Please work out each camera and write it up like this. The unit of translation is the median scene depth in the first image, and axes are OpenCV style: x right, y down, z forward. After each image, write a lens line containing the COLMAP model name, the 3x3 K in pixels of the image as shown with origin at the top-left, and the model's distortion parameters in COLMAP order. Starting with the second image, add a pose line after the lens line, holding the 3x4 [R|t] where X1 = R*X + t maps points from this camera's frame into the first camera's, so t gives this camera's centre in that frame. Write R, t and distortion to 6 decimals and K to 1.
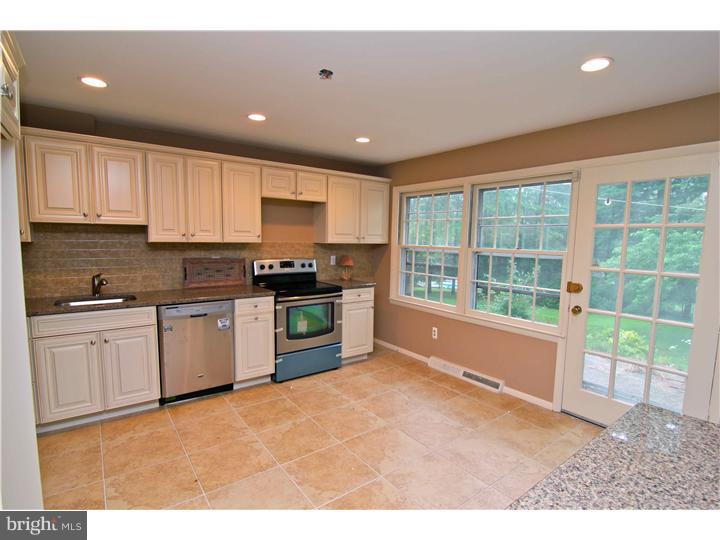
lens RADIAL K [[365.4, 0, 366.3], [0, 365.4, 273.6], [0, 0, 1]] dist [-0.006209, -0.004417]
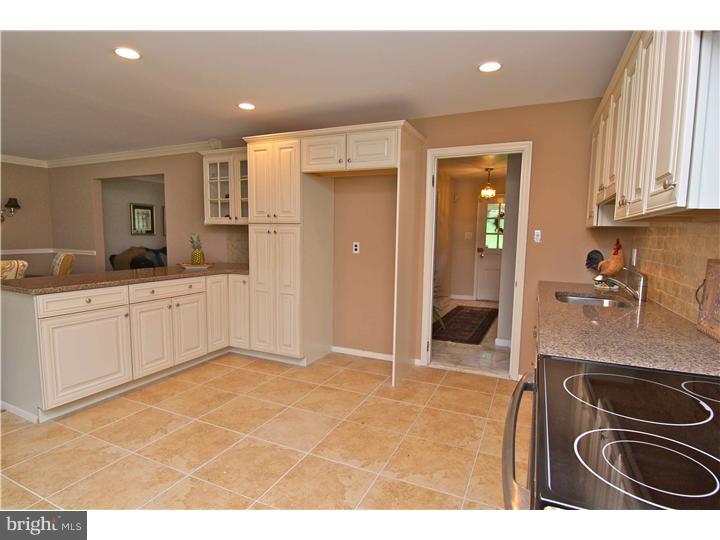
lens RADIAL K [[386.7, 0, 360.5], [0, 386.7, 268.2], [0, 0, 1]] dist [-0.001275, -0.000453]
pose [[-0.887856, 0.015413, -0.459864, 0.058167], [-0.071138, 0.982824, 0.170285, -0.075237], [0.454589, 0.183902, -0.871509, 1.177453]]
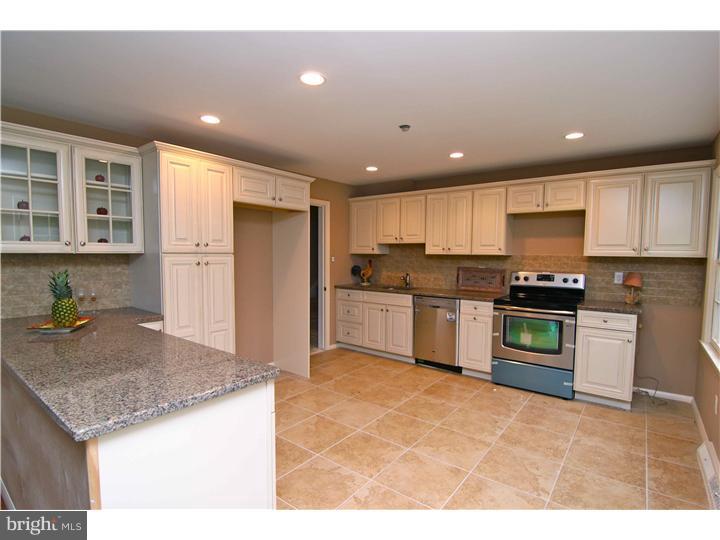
lens RADIAL K [[365.4, 0, 364.4], [0, 365.4, 273.8], [0, 0, 1]] dist [-0.006209, -0.004417]
pose [[0.263646, 0.041805, -0.963713, 0.683088], [-0.097476, 0.995101, 0.016500, -0.005406], [0.959682, 0.089589, 0.266430, 0.309592]]
